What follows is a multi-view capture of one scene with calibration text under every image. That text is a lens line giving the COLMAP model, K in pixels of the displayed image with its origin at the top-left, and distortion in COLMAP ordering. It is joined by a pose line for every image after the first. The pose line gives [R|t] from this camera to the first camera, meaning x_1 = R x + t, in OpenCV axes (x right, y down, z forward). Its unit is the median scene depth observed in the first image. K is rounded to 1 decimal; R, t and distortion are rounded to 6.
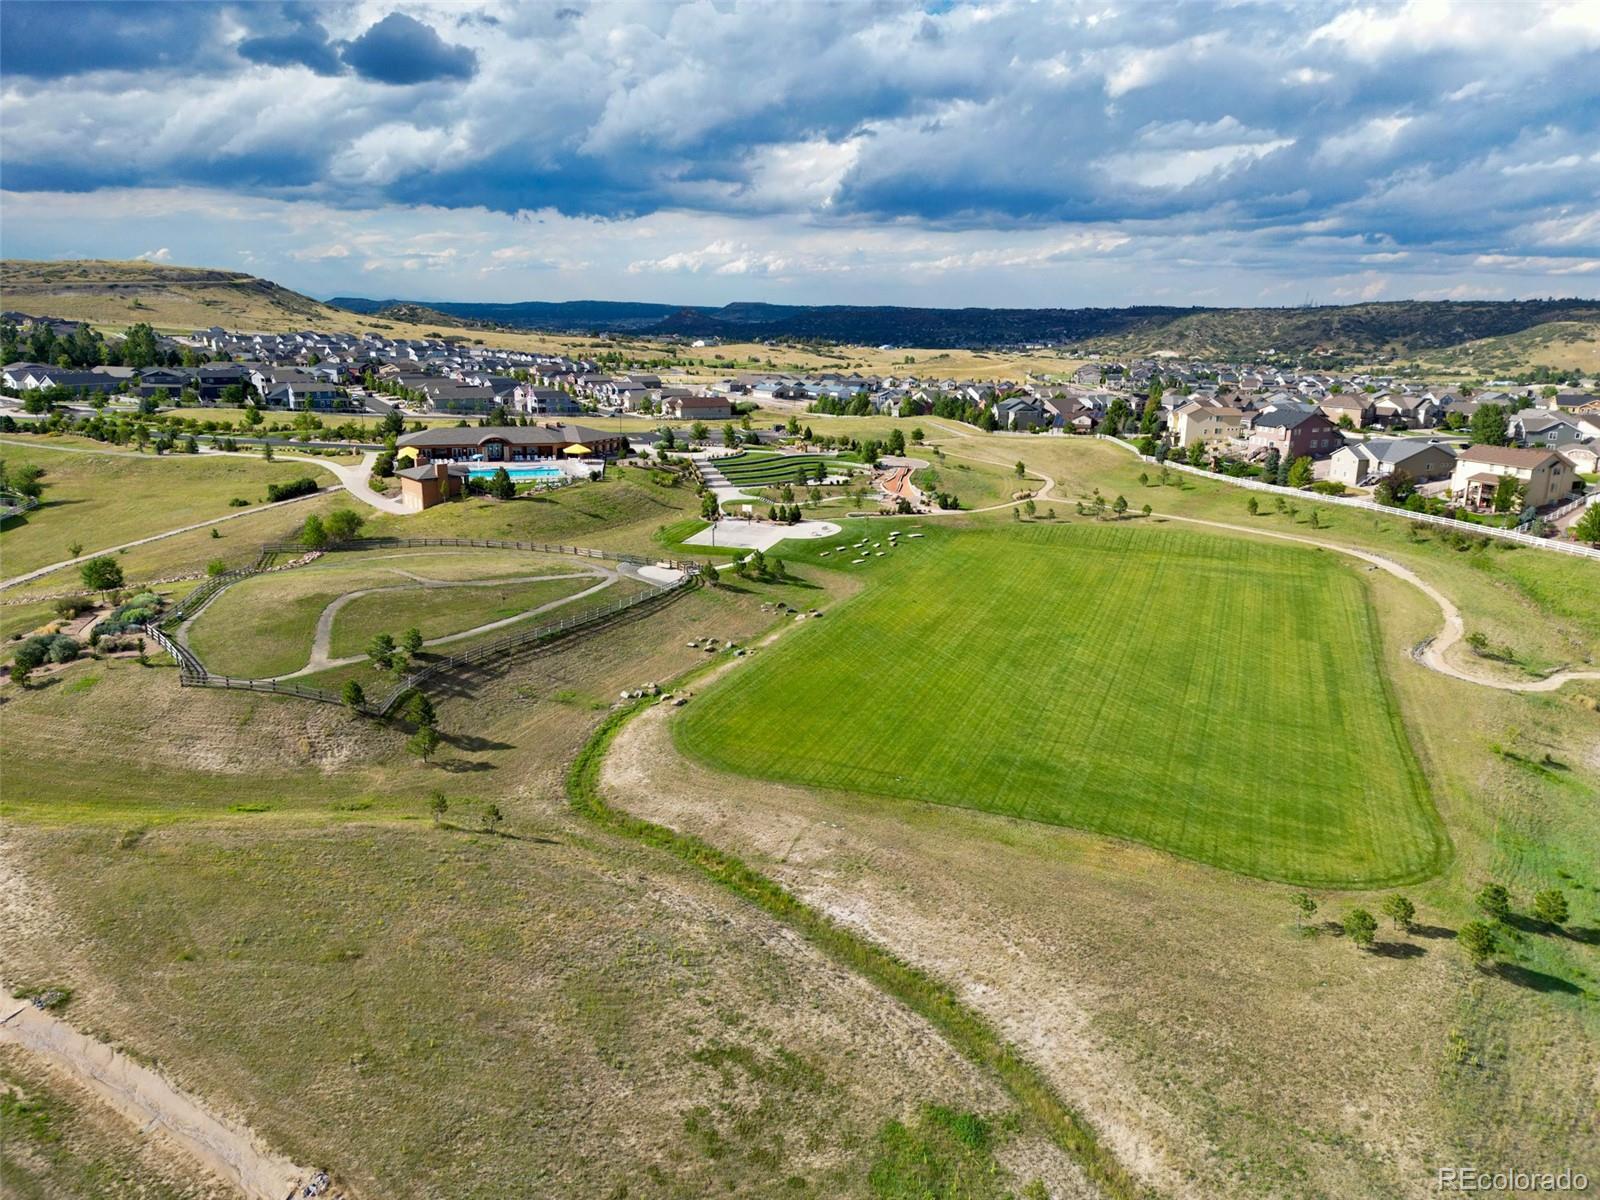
lens RADIAL K [[1120.0, 0, 800.2], [0, 1120.0, 595.1], [0, 0, 1]] dist [0.060540, -0.059931]
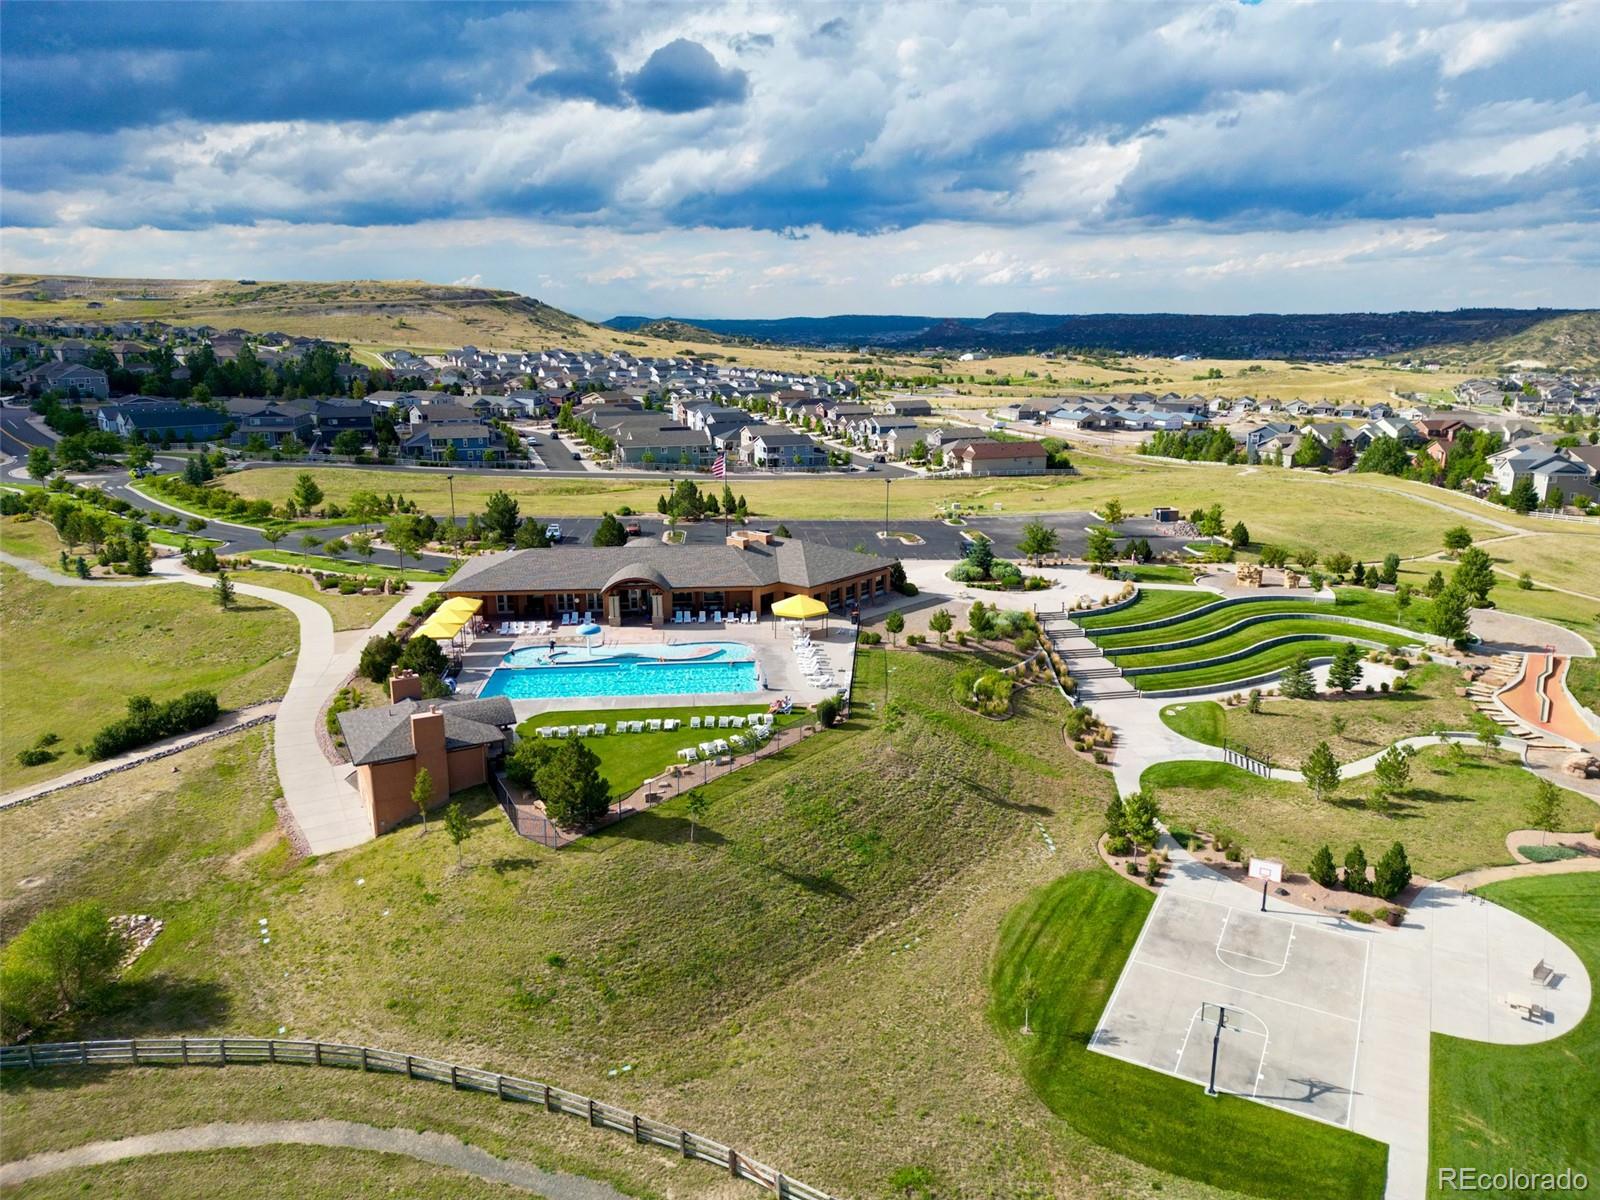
lens RADIAL K [[1106.7, 0, 800.0], [0, 1106.7, 600.0], [0, 0, 1]] dist [0.089809, -0.119623]
pose [[0.974956, 0.039951, -0.218780, -0.021492], [-0.040830, 0.999166, 0.000504, -0.029097], [0.218618, 0.008442, 0.975774, 0.121050]]
